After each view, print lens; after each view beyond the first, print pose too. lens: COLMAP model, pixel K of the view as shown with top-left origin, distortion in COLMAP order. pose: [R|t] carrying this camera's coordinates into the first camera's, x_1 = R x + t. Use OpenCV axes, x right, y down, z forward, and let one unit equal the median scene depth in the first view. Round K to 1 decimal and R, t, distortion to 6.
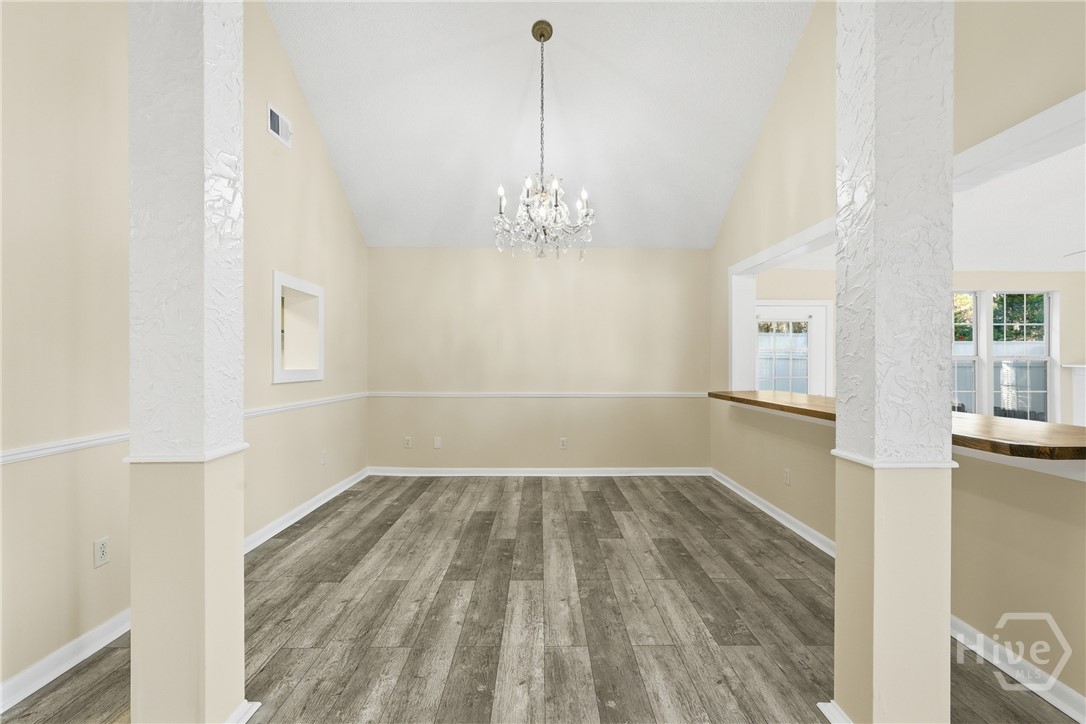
lens RADIAL K [[486.3, 0, 535.3], [0, 486.3, 359.0], [0, 0, 1]] dist [-0.011391, 0.007251]
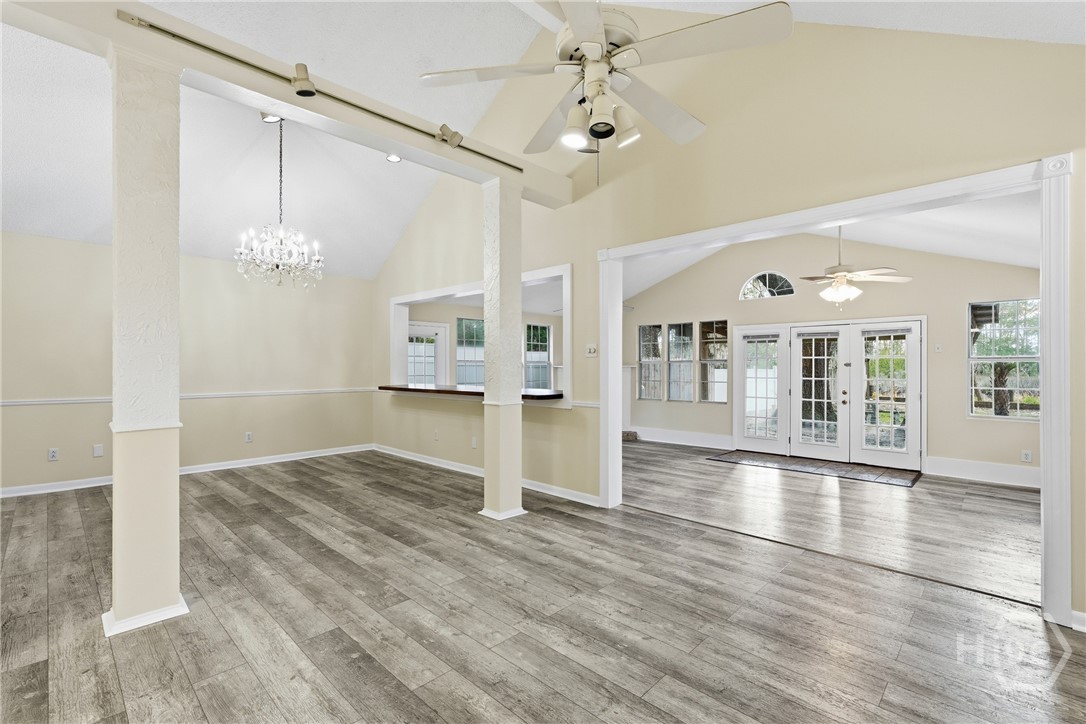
lens RADIAL K [[486.3, 0, 544.8], [0, 486.3, 364.7], [0, 0, 1]] dist [-0.011391, 0.007251]
pose [[0.692619, -0.000902, 0.721303, -0.561133], [-0.002641, 0.999989, 0.003786, 0.002859], [-0.721299, -0.004527, 0.692609, -0.535067]]
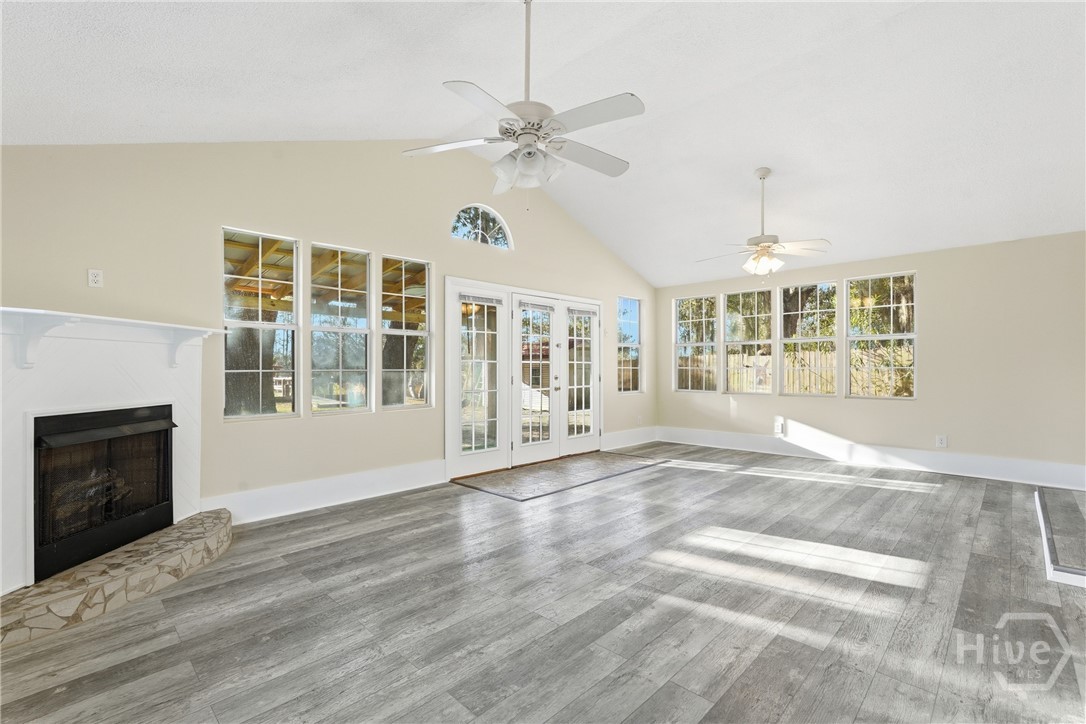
lens RADIAL K [[486.3, 0, 538.0], [0, 486.3, 359.2], [0, 0, 1]] dist [-0.011391, 0.007251]
pose [[-0.716452, 0.015983, 0.697453, 0.912776], [0.002631, 0.999792, -0.020209, 0.118031], [-0.697632, -0.012643, -0.716345, 1.770097]]
